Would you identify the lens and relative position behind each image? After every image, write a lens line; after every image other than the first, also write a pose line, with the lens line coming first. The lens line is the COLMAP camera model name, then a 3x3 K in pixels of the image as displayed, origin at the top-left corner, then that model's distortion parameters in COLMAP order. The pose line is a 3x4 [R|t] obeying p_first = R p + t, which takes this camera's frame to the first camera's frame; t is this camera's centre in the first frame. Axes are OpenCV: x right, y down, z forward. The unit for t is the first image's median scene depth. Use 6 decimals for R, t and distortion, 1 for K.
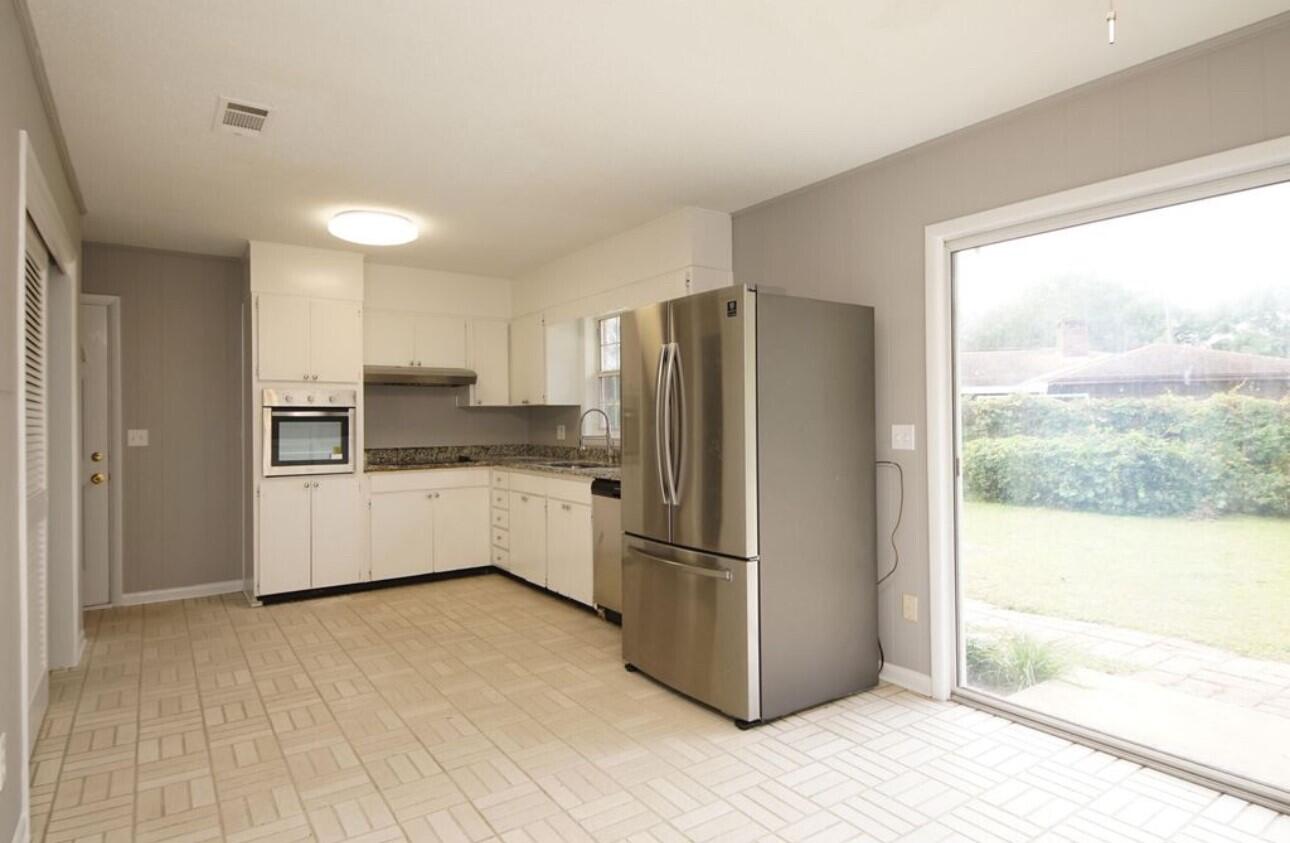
lens RADIAL K [[700.5, 0, 611.1], [0, 700.5, 416.5], [0, 0, 1]] dist [0.002909, -0.009228]
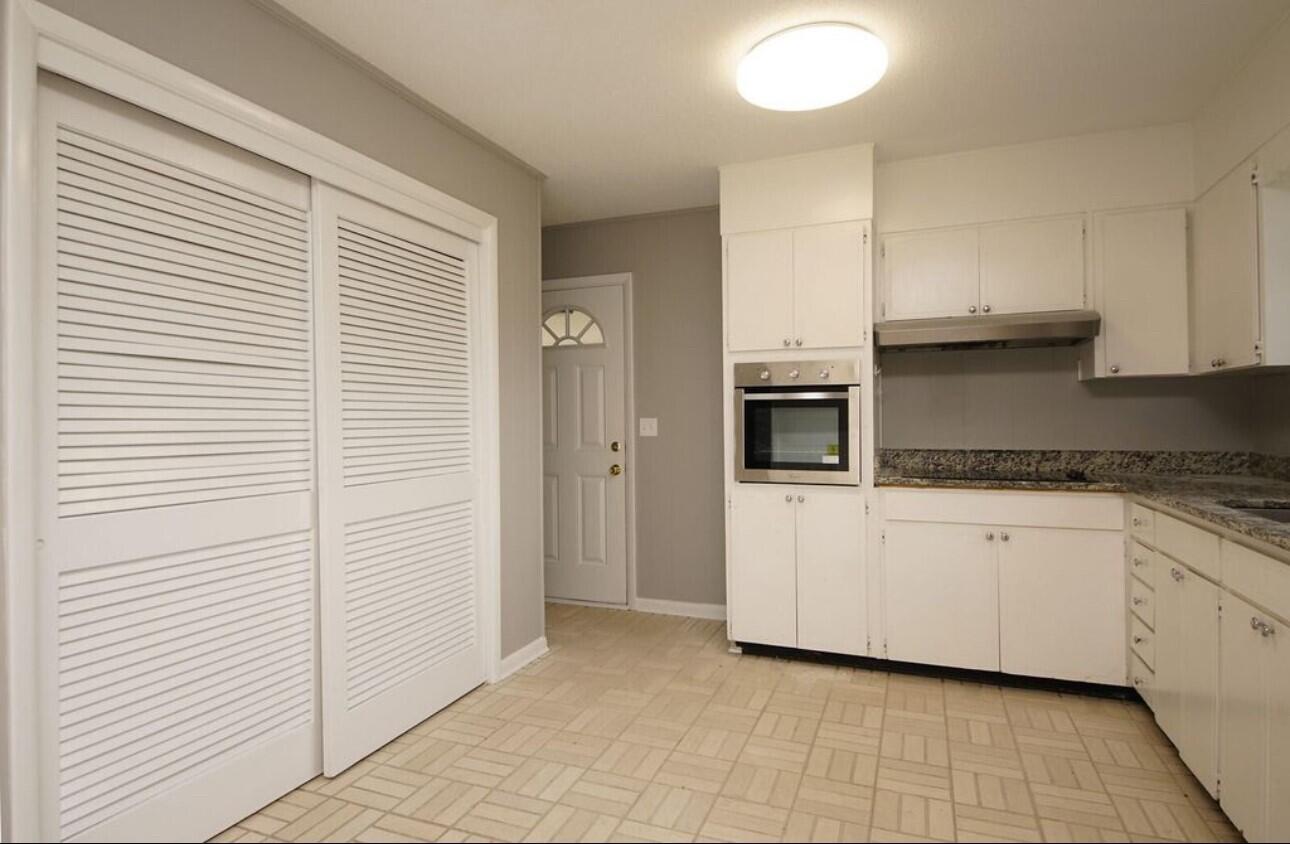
lens RADIAL K [[700.5, 0, 611.1], [0, 700.5, 417.0], [0, 0, 1]] dist [0.002909, -0.009228]
pose [[0.570532, 0.002364, -0.821272, 0.035476], [0.006101, 0.999956, 0.007117, 0.010993], [0.821253, -0.009071, 0.570493, 0.454023]]
